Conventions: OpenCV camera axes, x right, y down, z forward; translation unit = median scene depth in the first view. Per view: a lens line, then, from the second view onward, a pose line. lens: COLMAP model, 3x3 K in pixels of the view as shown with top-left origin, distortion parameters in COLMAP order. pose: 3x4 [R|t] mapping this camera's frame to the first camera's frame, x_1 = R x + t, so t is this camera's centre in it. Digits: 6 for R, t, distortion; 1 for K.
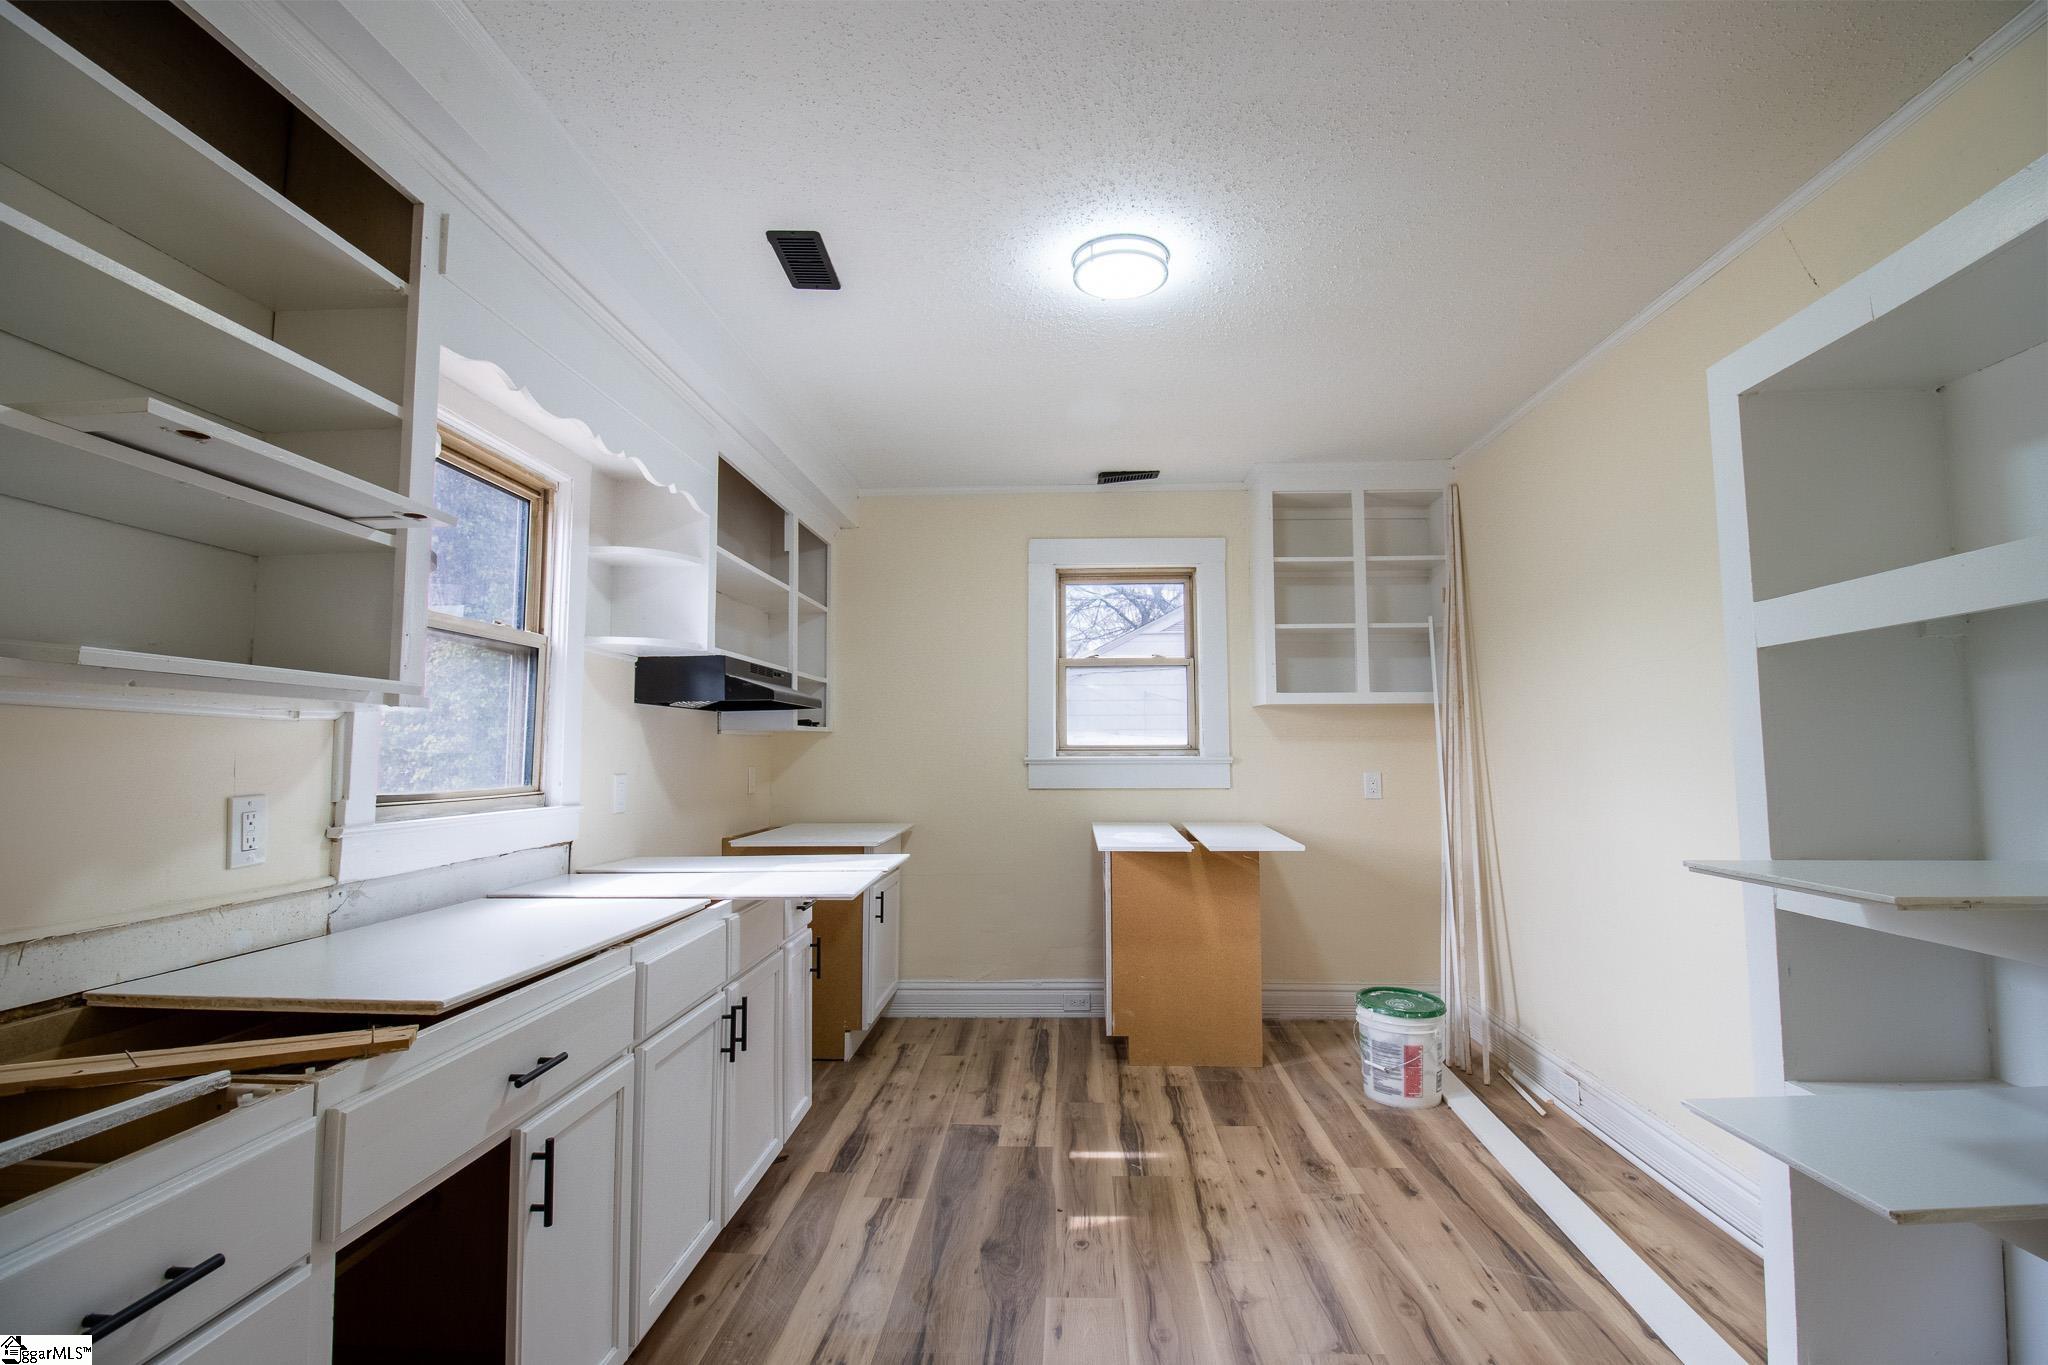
lens RADIAL K [[971.3, 0, 1024.0], [0, 971.3, 682.5], [0, 0, 1]] dist [0.001505, -0.012022]
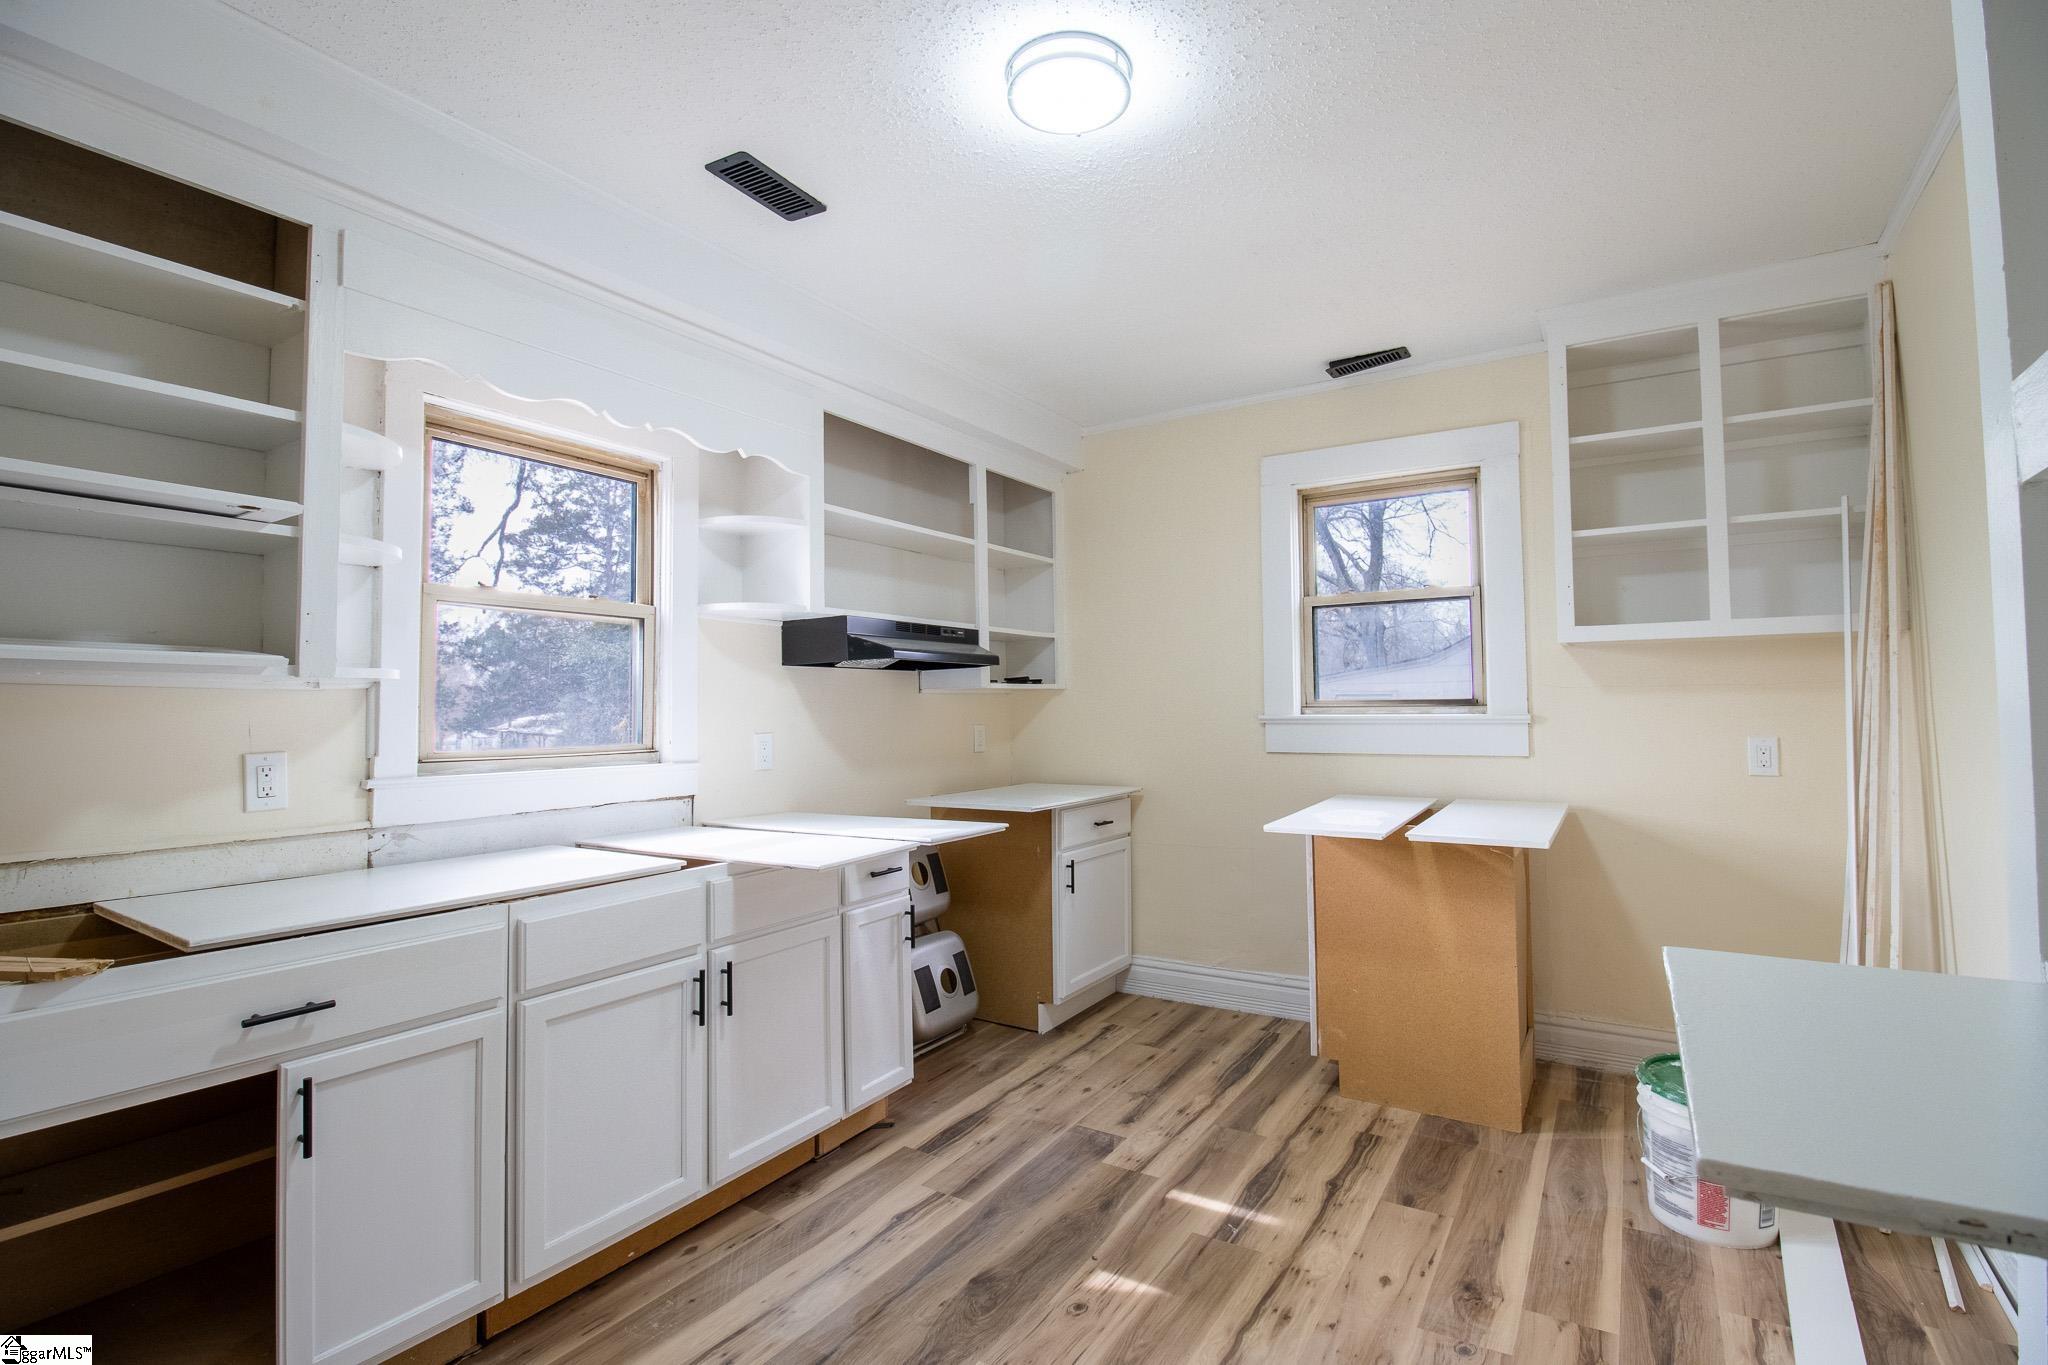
lens RADIAL K [[959.0, 0, 1024.0], [0, 959.0, 682.5], [0, 0, 1]] dist [0.001411, -0.015595]
pose [[0.867626, -0.017667, -0.496904, 0.332447], [0.040844, 0.998523, 0.035815, 0.012979], [0.495538, -0.051370, 0.867066, 0.230370]]
